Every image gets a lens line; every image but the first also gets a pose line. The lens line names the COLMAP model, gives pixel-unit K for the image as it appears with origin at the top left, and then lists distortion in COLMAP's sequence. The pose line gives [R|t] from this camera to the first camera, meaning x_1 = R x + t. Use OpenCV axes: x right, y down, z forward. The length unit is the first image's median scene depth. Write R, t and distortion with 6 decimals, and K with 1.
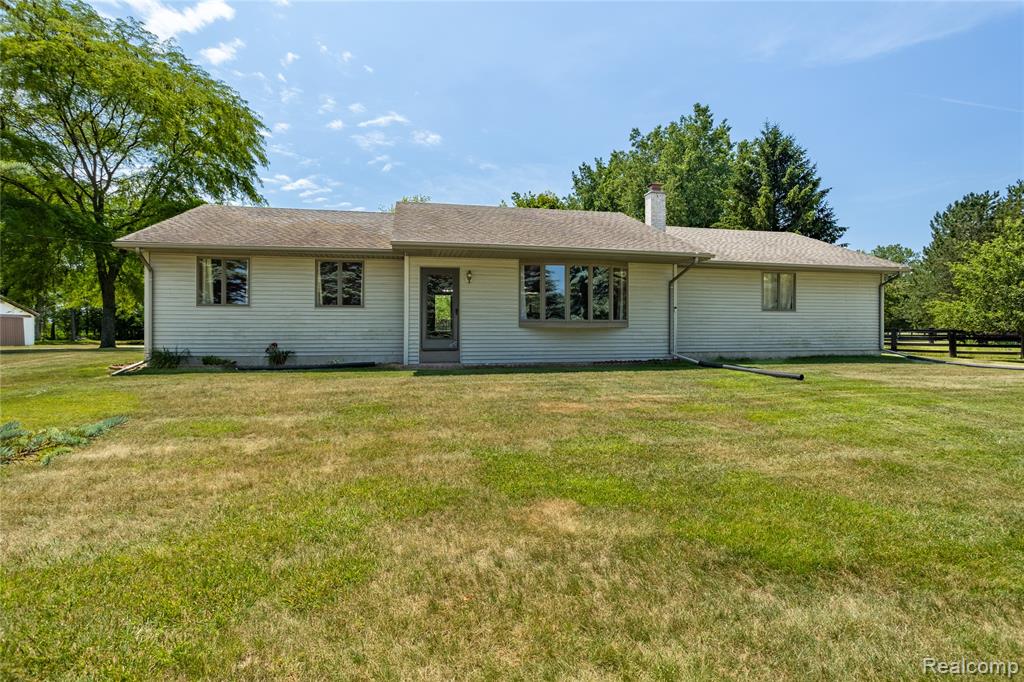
lens RADIAL K [[491.4, 0, 529.4], [0, 491.4, 343.5], [0, 0, 1]] dist [-0.026699, 0.017809]
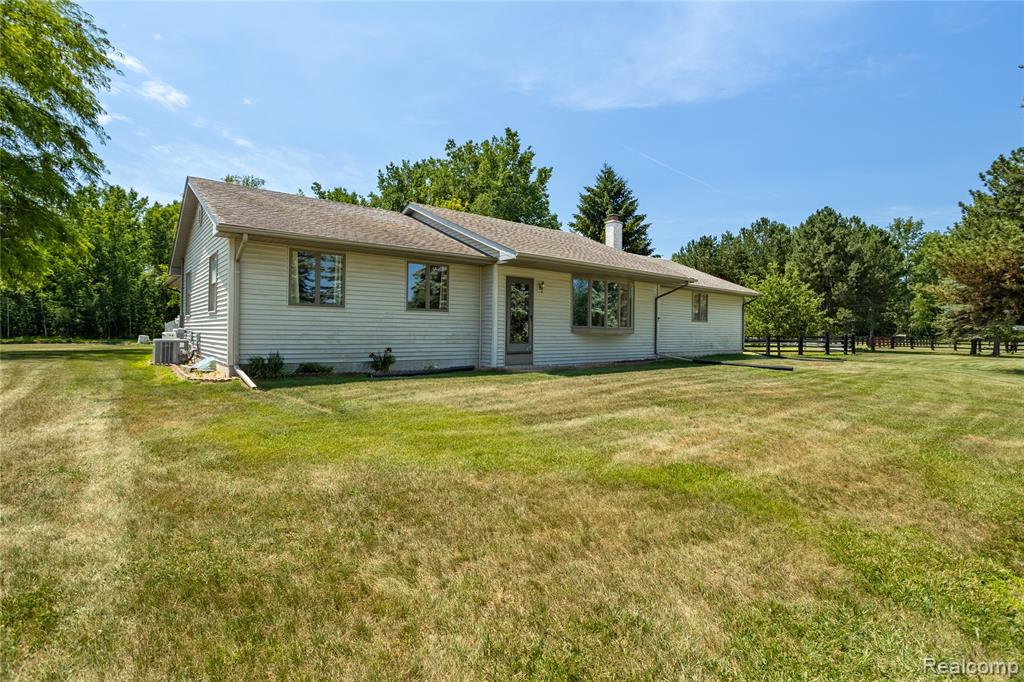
lens RADIAL K [[491.4, 0, 514.3], [0, 491.4, 343.7], [0, 0, 1]] dist [-0.026699, 0.017809]
pose [[0.889064, -0.001329, 0.457781, -0.289731], [0.002190, 0.999997, -0.001349, -0.002797], [-0.457778, 0.002202, 0.889064, 0.020264]]
